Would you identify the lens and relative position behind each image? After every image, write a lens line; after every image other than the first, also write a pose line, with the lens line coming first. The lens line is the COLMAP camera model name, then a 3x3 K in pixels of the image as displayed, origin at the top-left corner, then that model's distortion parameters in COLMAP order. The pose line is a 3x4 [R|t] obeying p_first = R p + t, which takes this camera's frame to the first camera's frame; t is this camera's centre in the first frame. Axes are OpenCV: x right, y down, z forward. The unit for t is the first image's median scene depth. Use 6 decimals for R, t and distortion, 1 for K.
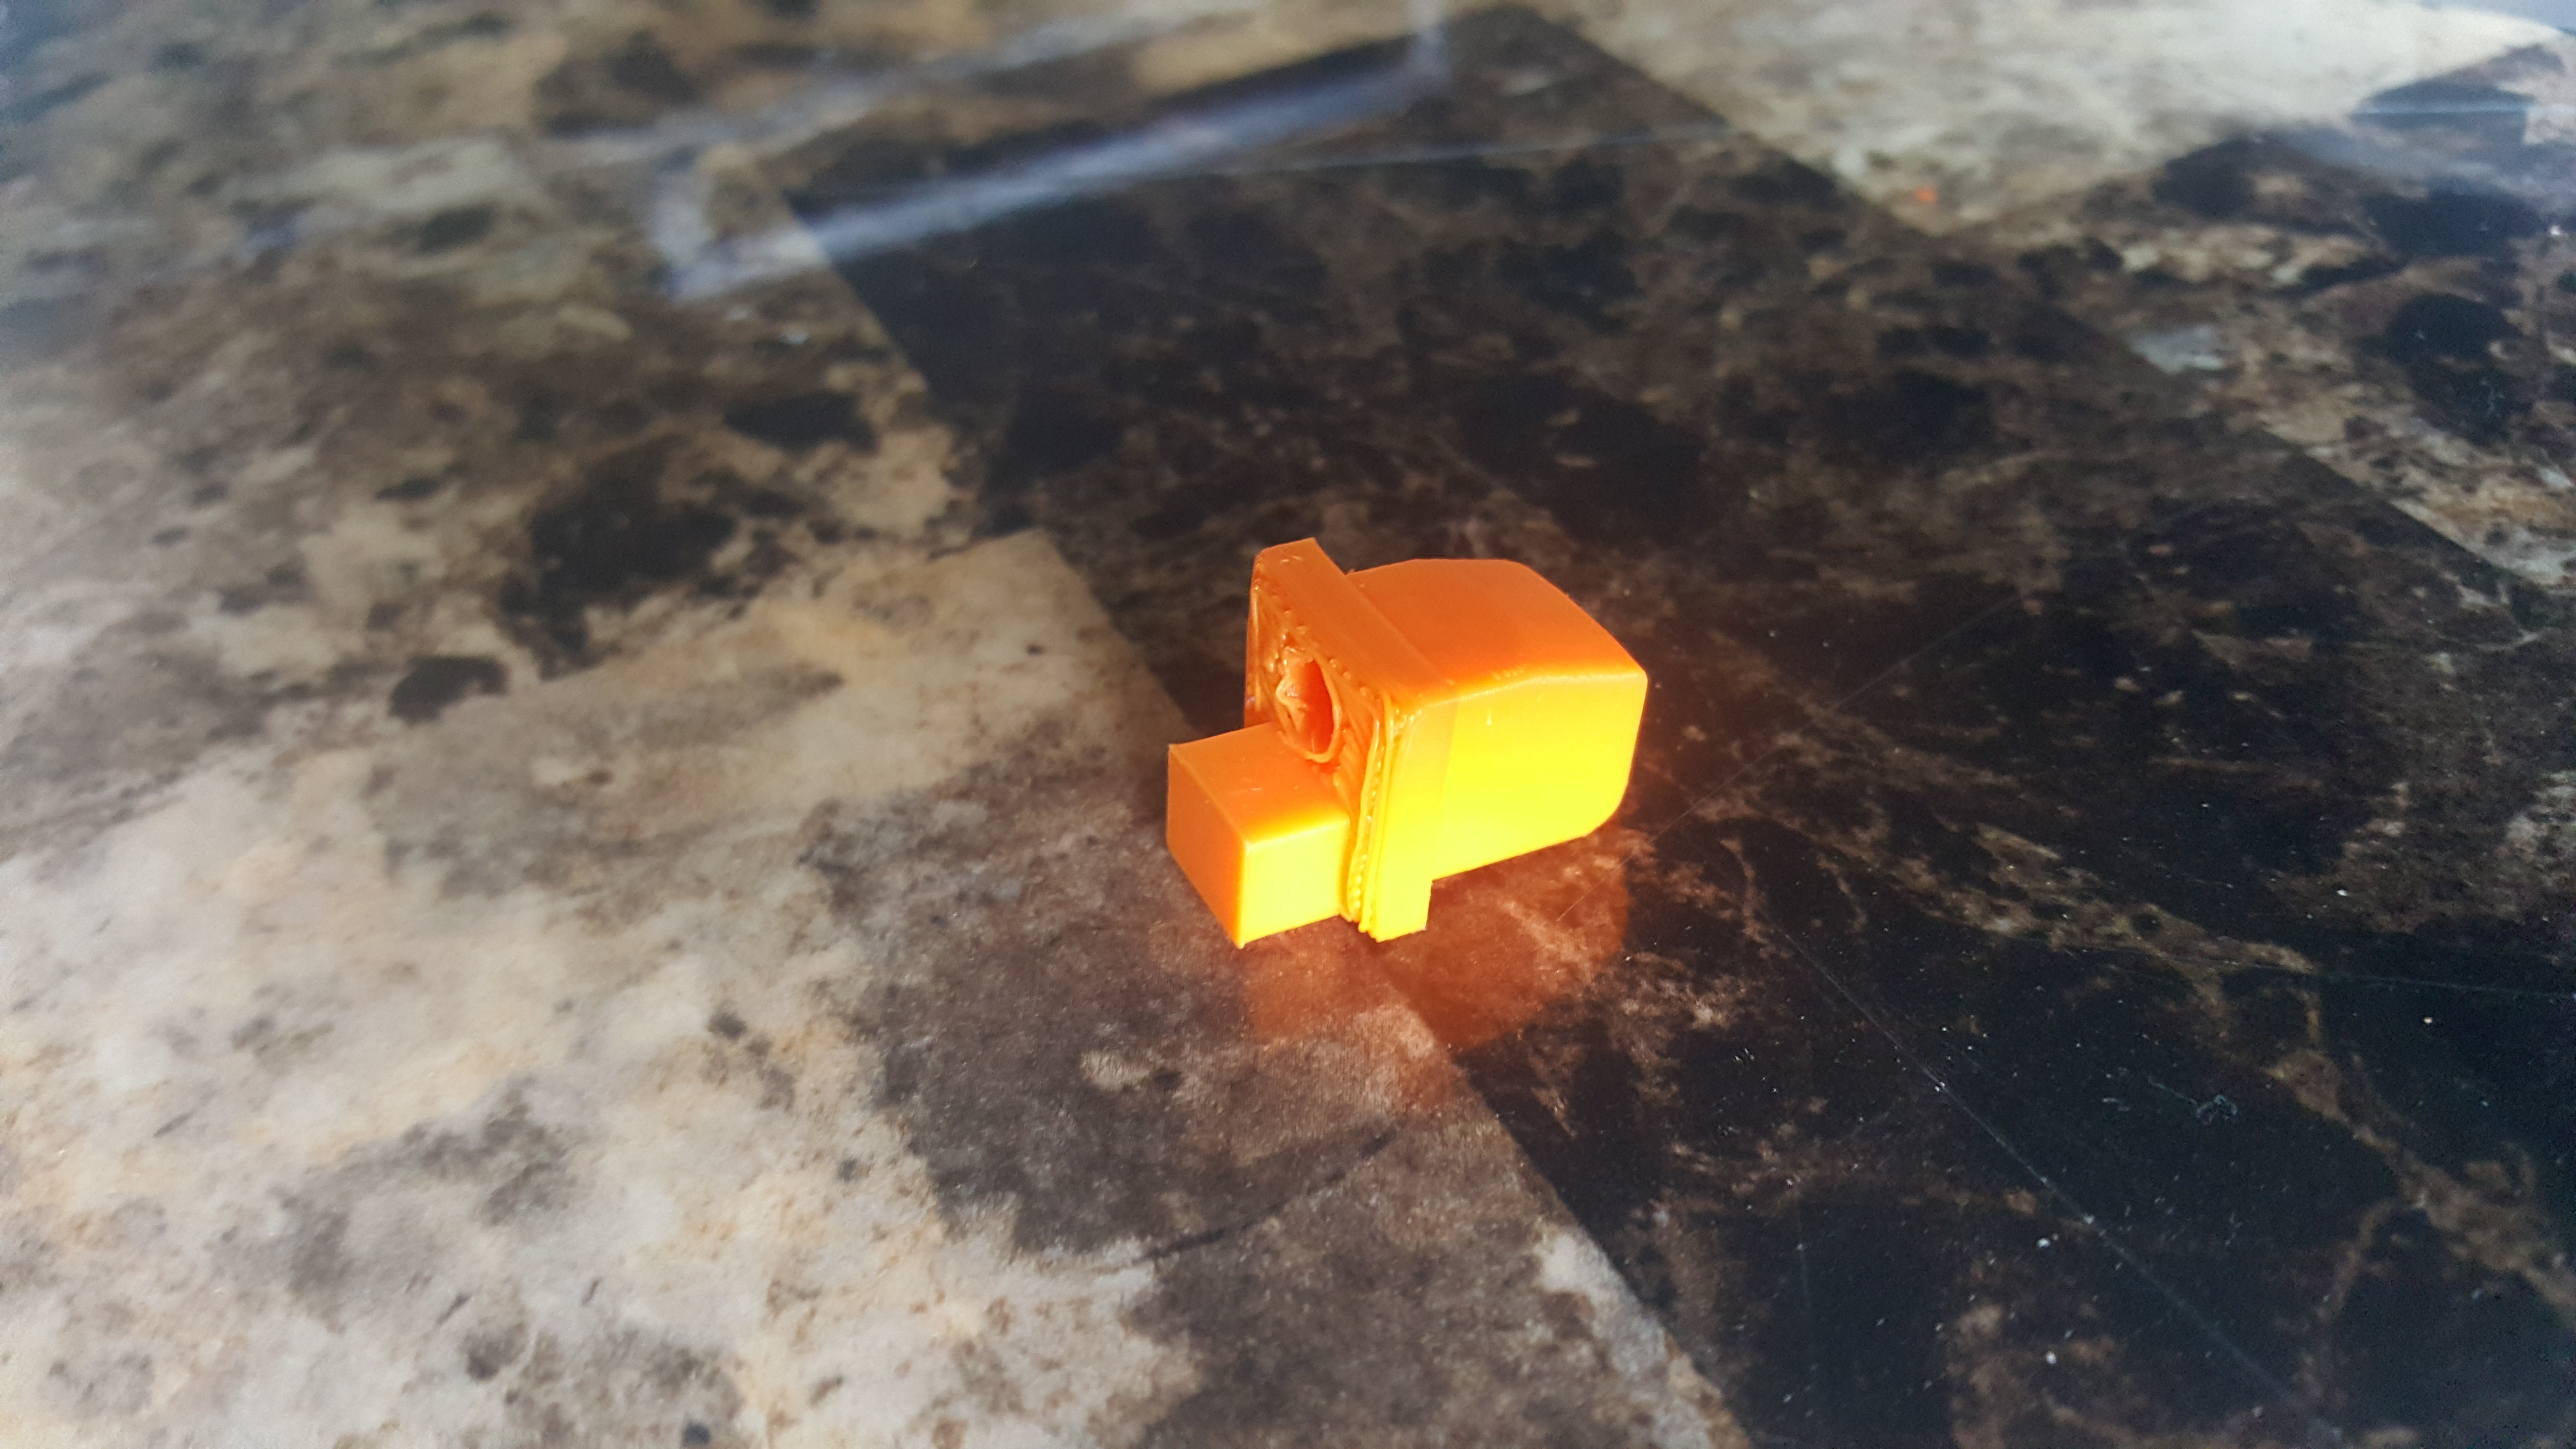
lens RADIAL K [[2044.7, 0, 1271.1], [0, 2044.7, 740.5], [0, 0, 1]] dist [0.192565, -0.595368]
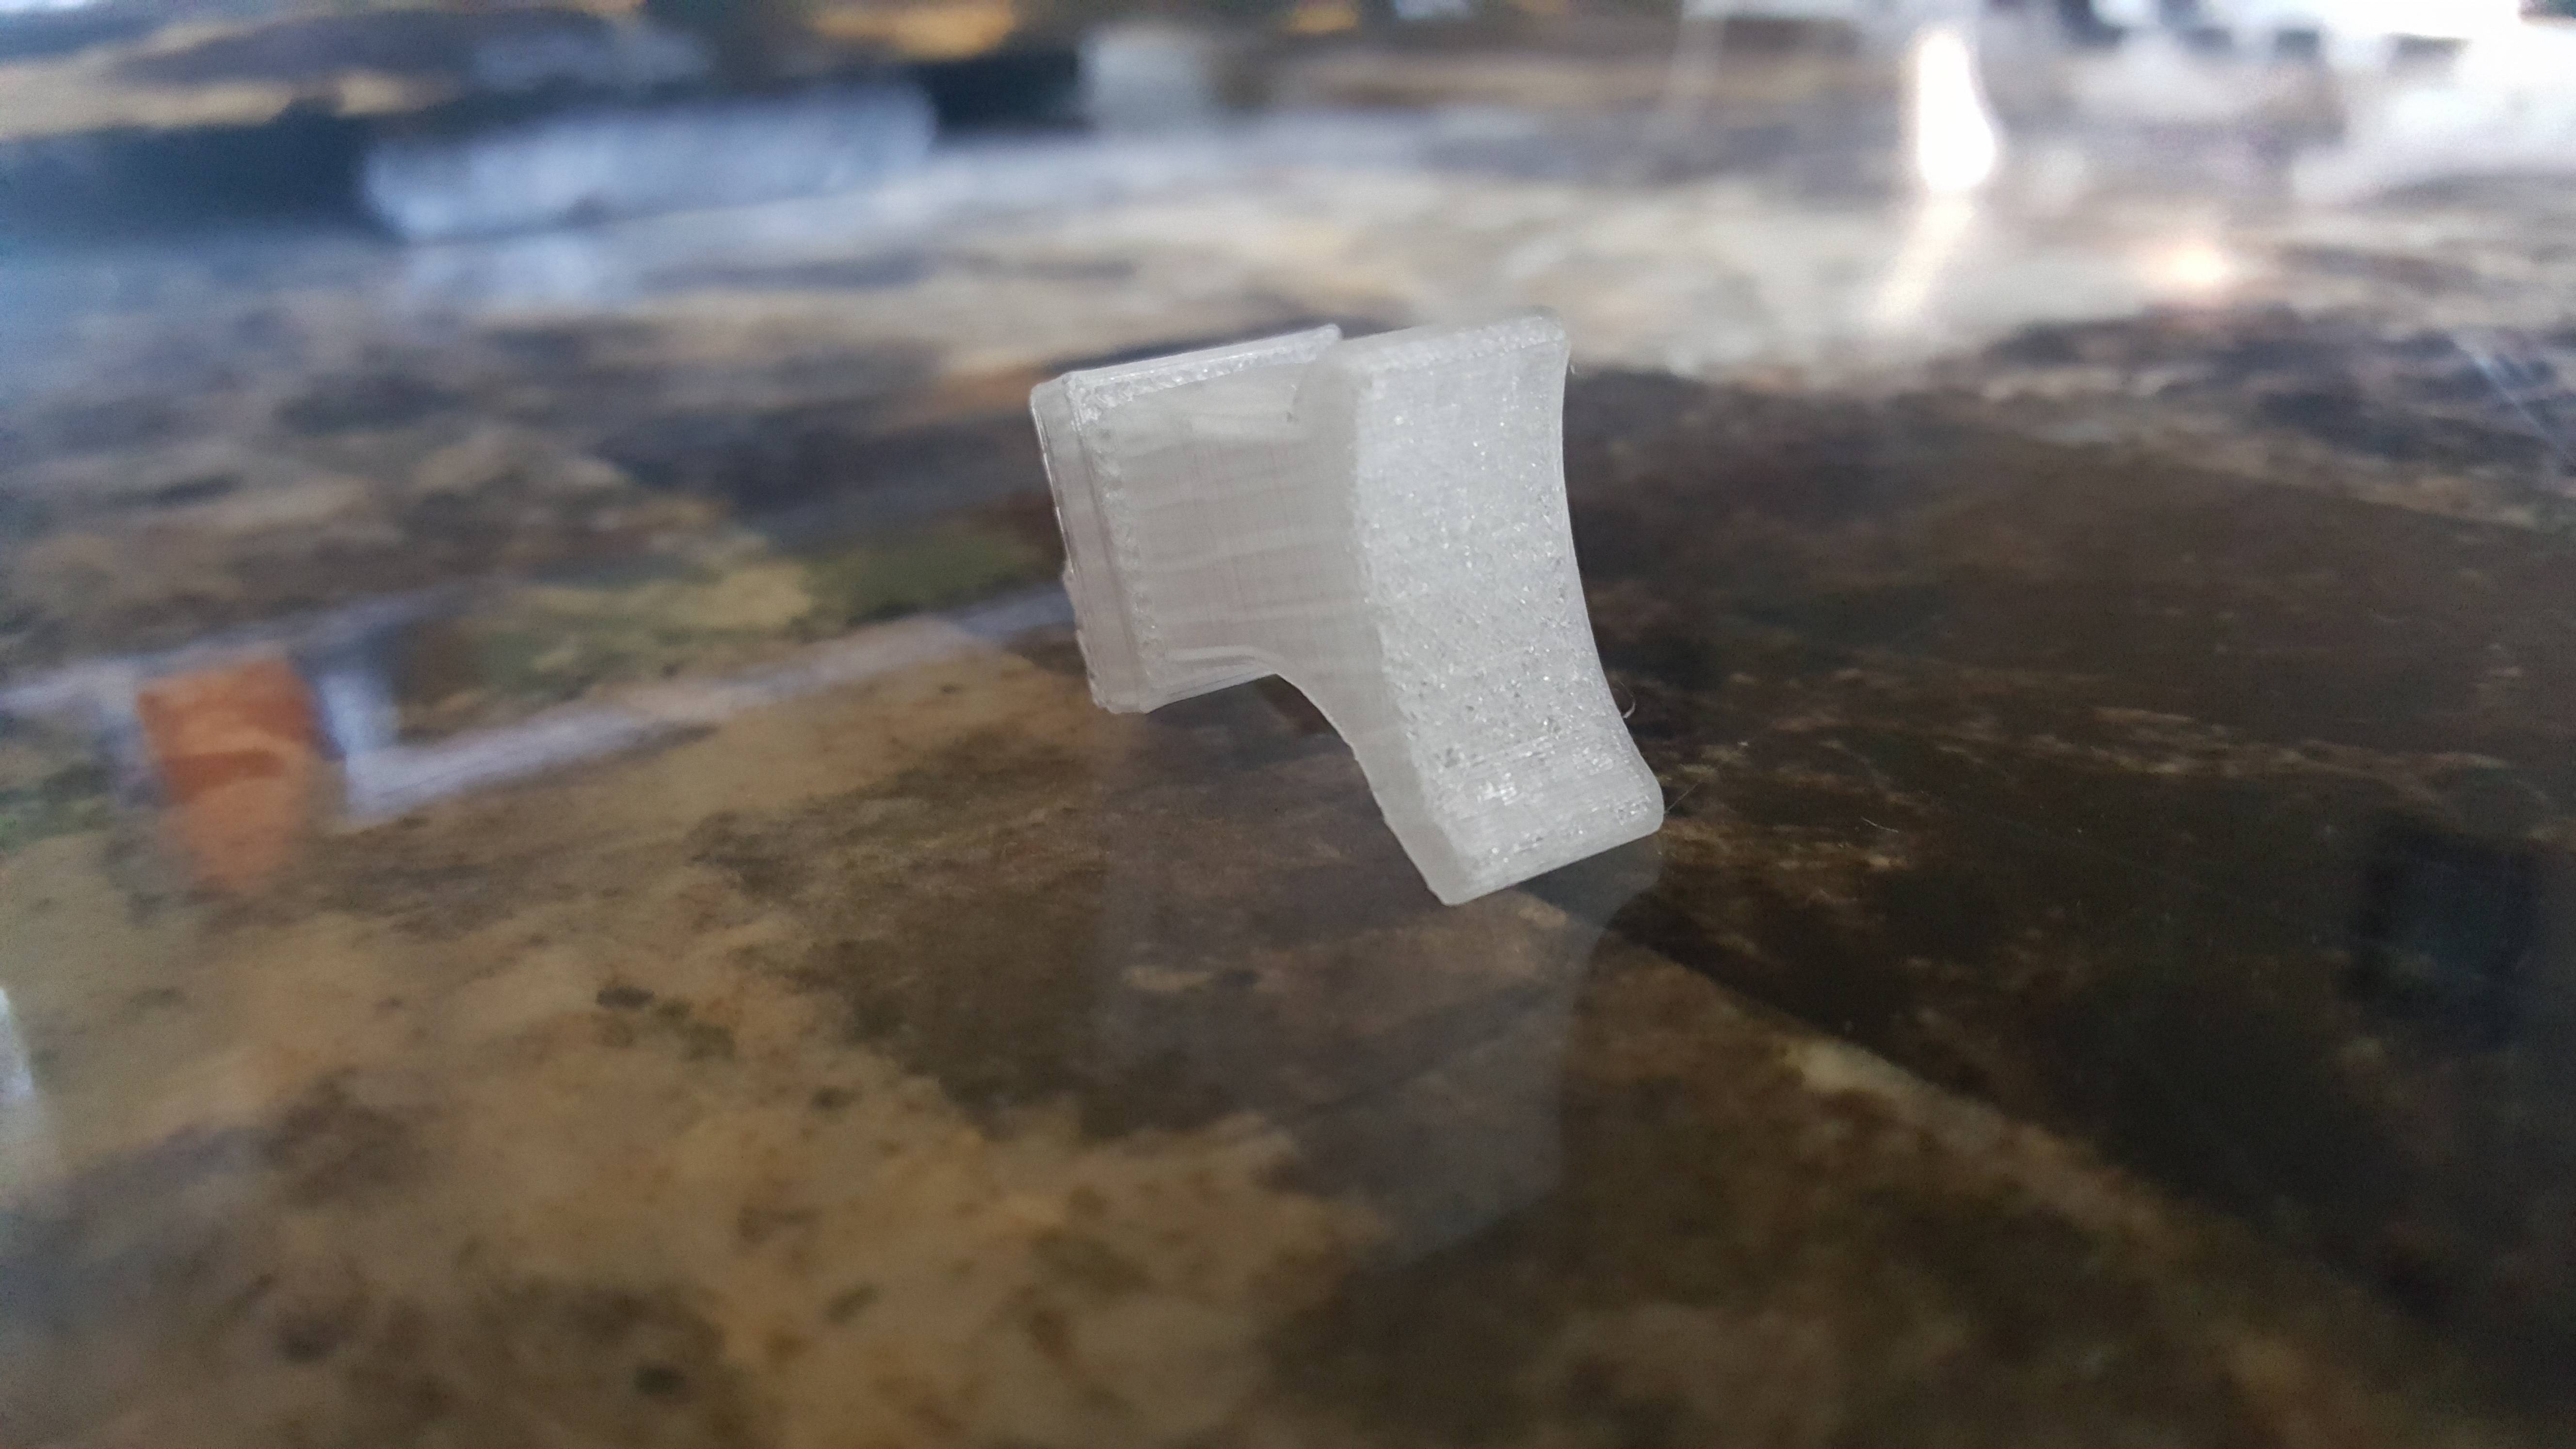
lens RADIAL K [[2044.7, 0, 1271.1], [0, 2044.7, 740.5], [0, 0, 1]] dist [0.192565, -0.595368]
pose [[0.984907, -0.058154, 0.163021, -0.154333], [0.107933, 0.942661, -0.315816, 0.316512], [-0.135308, 0.328645, 0.934711, 0.254536]]
